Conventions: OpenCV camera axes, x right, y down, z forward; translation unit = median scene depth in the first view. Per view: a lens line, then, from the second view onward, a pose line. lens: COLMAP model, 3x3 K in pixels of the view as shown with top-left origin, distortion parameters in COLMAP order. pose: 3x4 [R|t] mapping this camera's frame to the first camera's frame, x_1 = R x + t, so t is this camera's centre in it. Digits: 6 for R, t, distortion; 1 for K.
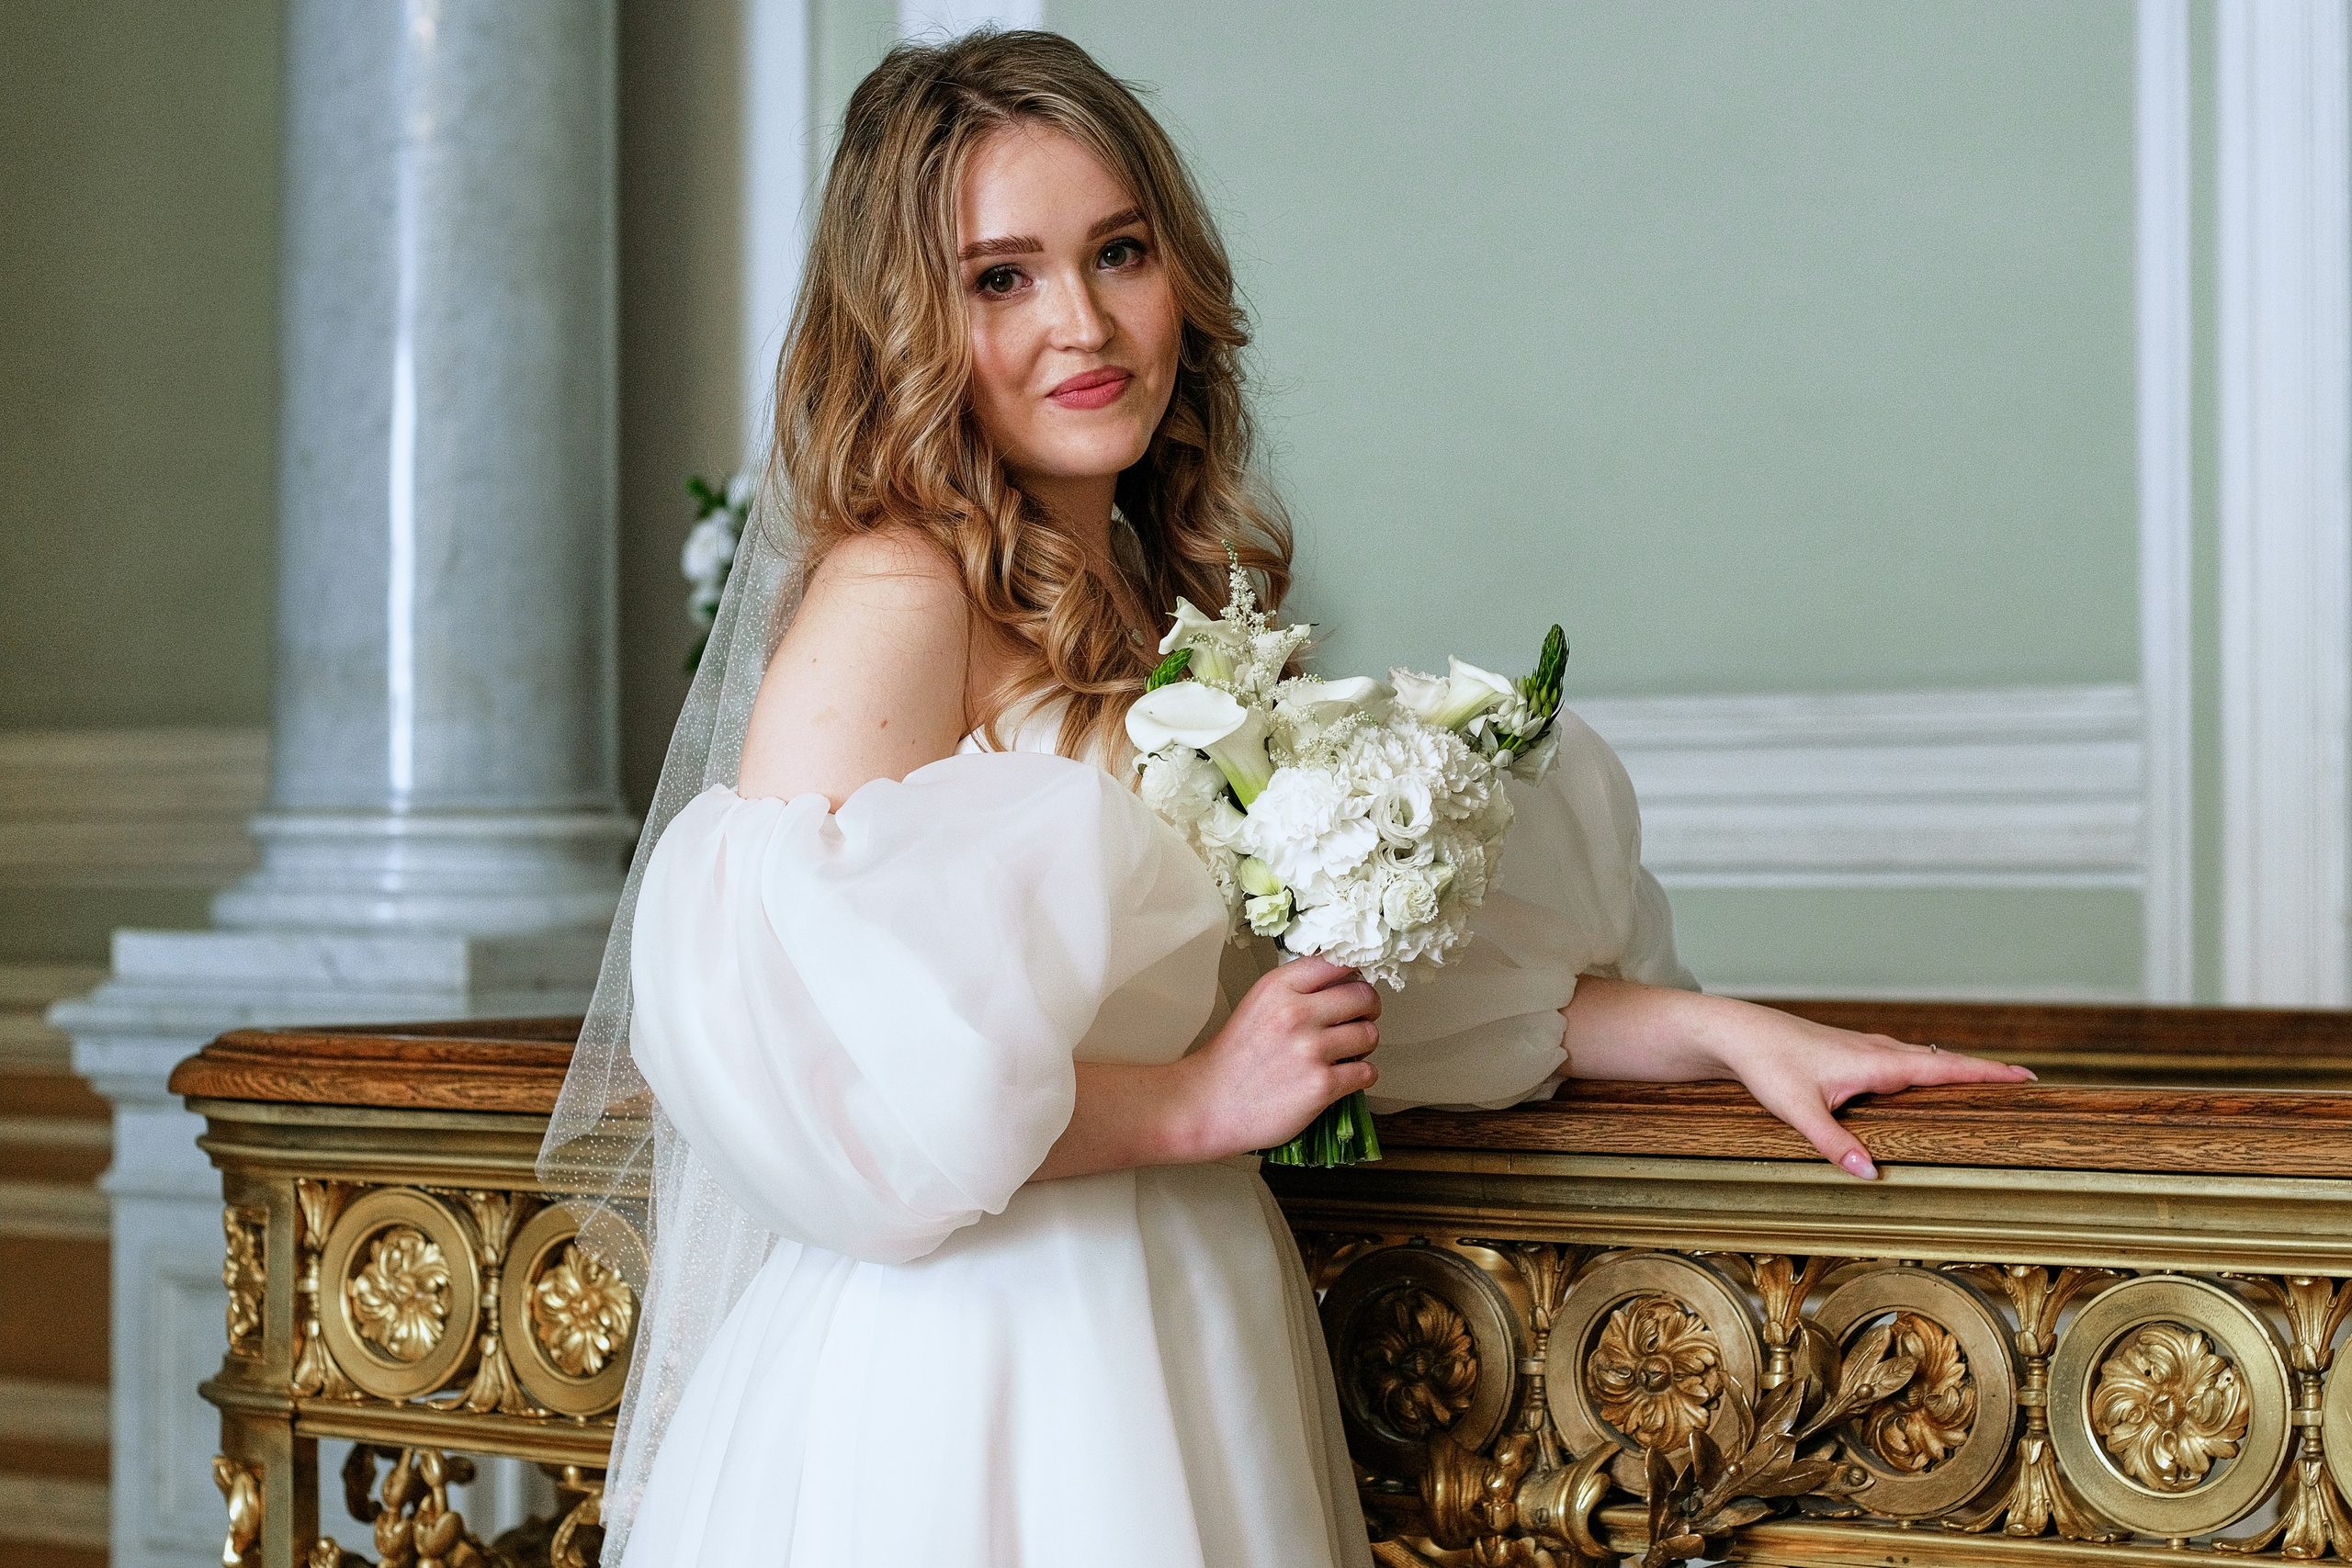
lens RADIAL K [[5586.6, 0, 1177.8], [0, 5586.6, 784.0], [0, 0, 1]] dist [-0.098318, 0.000000]
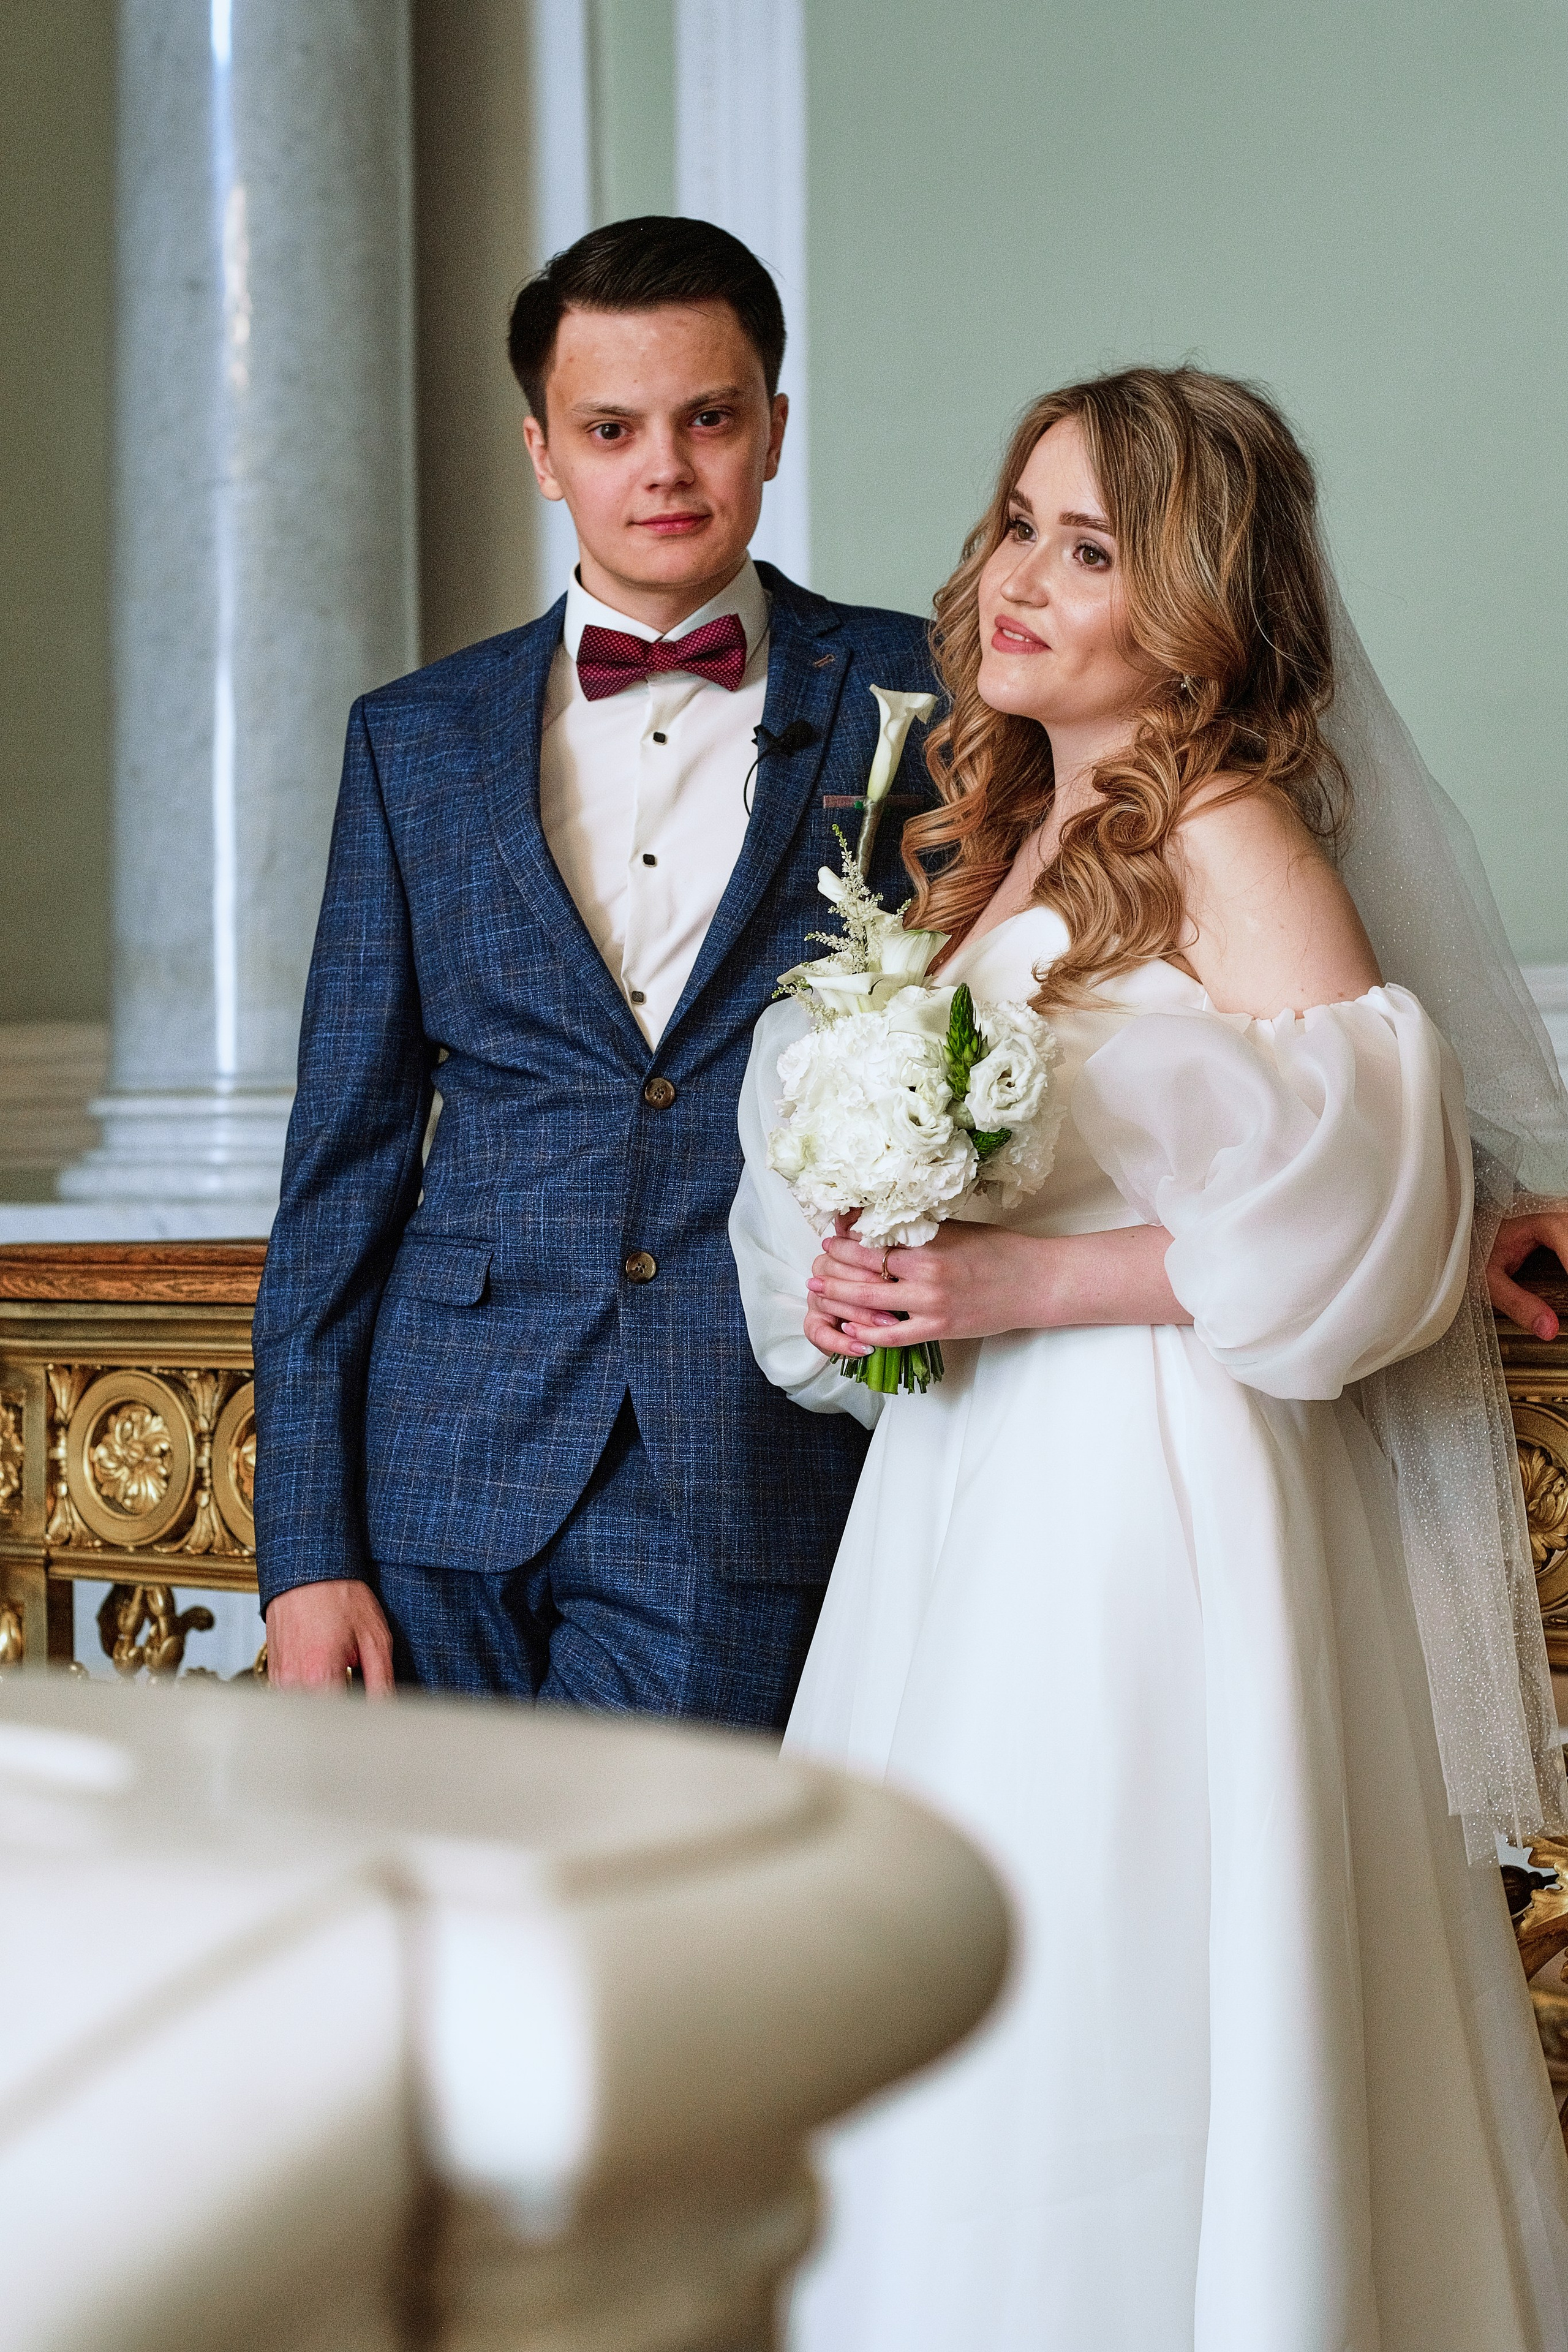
lens RADIAL K [[5587.1, 0, 781.0], [0, 5587.1, 1174.7], [0, 0, 1]] dist [-0.098318, 0.000000]
pose [[0.998236, -0.011839, -0.058182, 0.069928], [0.012689, 0.999818, 0.014261, 0.014479], [0.058002, -0.014974, 0.998204, -0.190755]]
